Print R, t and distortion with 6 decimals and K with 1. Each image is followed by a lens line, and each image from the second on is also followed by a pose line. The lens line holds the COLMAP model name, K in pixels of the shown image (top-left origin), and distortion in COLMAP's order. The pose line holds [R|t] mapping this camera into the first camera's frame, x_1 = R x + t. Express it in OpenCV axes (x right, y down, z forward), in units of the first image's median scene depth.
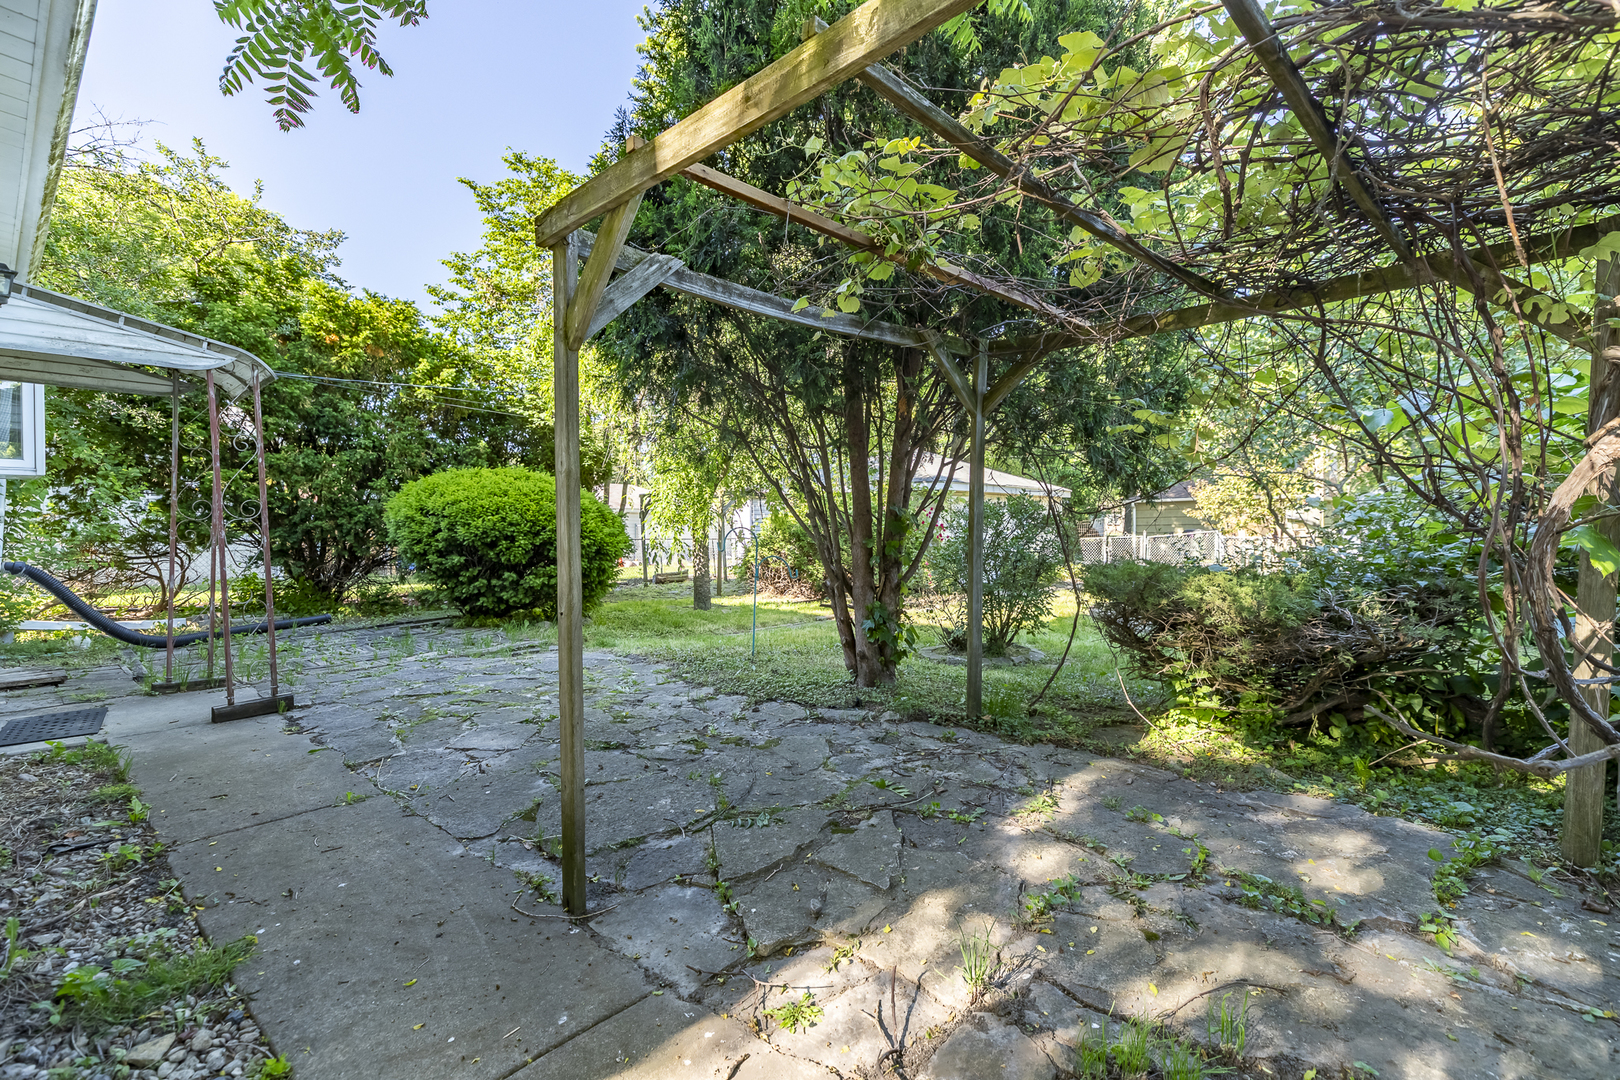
lens RADIAL K [[724.4, 0, 814.0], [0, 724.4, 537.2], [0, 0, 1]] dist [0.011754, -0.002997]
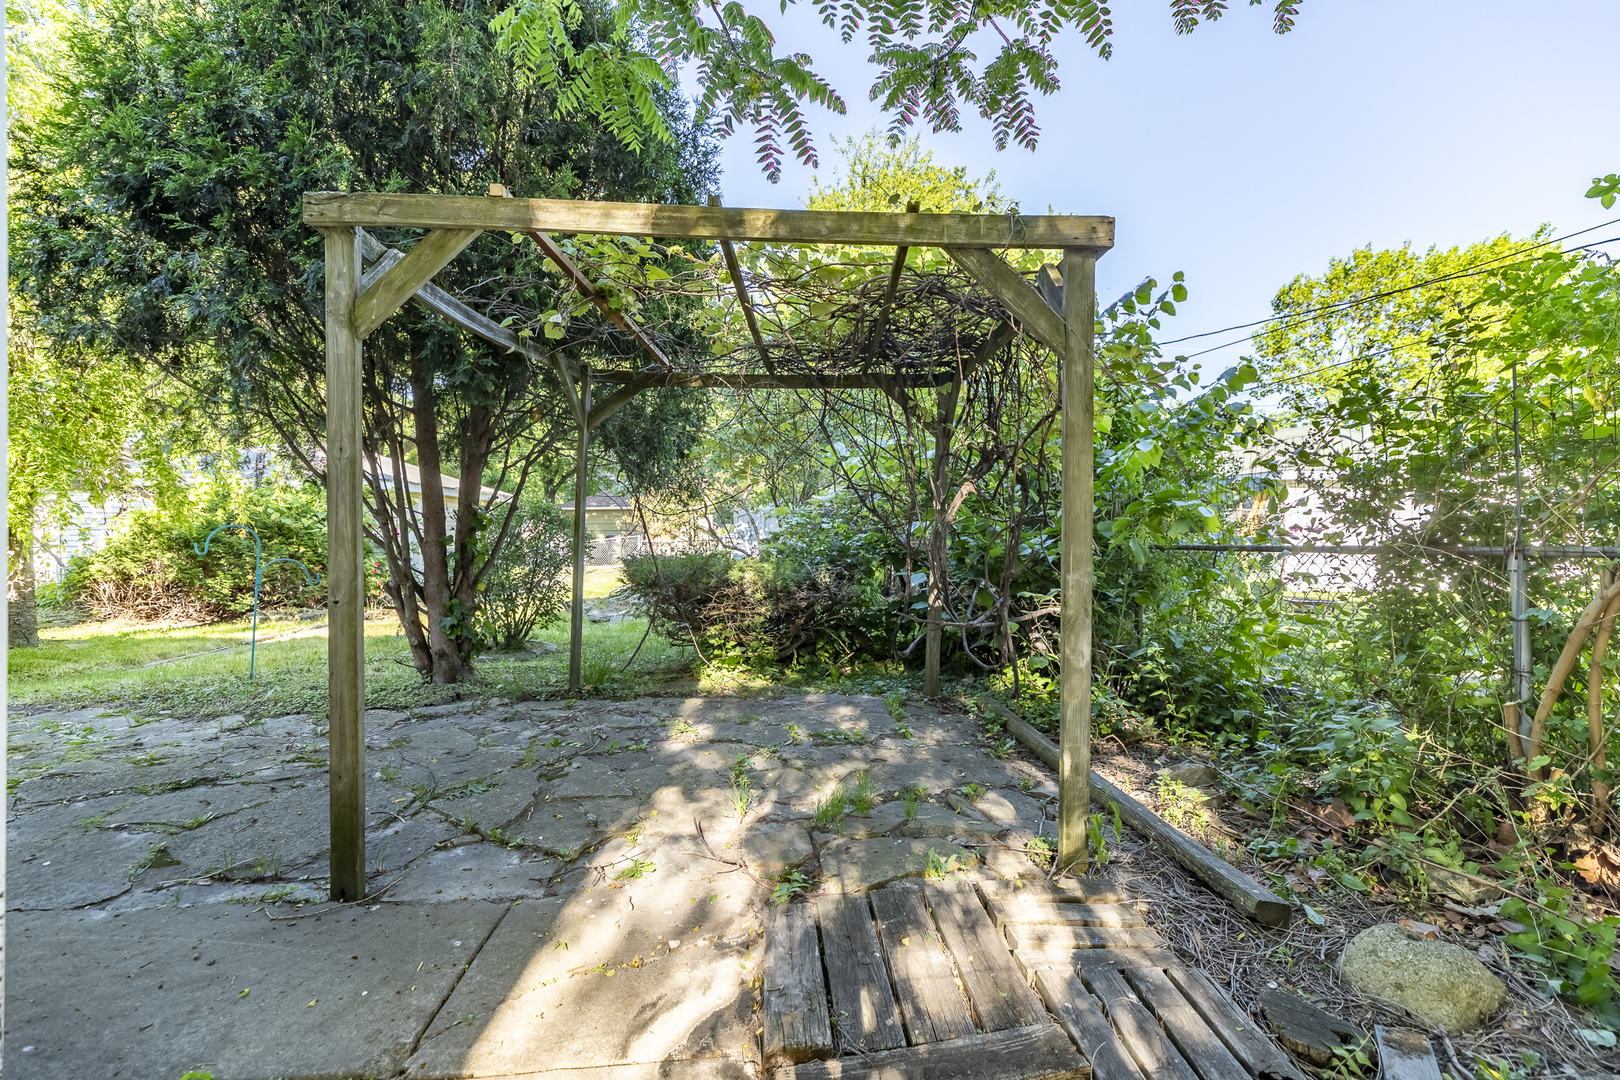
lens RADIAL K [[724.4, 0, 809.7], [0, 724.4, 535.0], [0, 0, 1]] dist [0.011754, -0.002997]
pose [[0.712941, -0.002444, 0.701220, -0.383261], [0.010559, 0.999918, -0.007251, 0.015919], [-0.701145, 0.012574, 0.712908, -0.111862]]
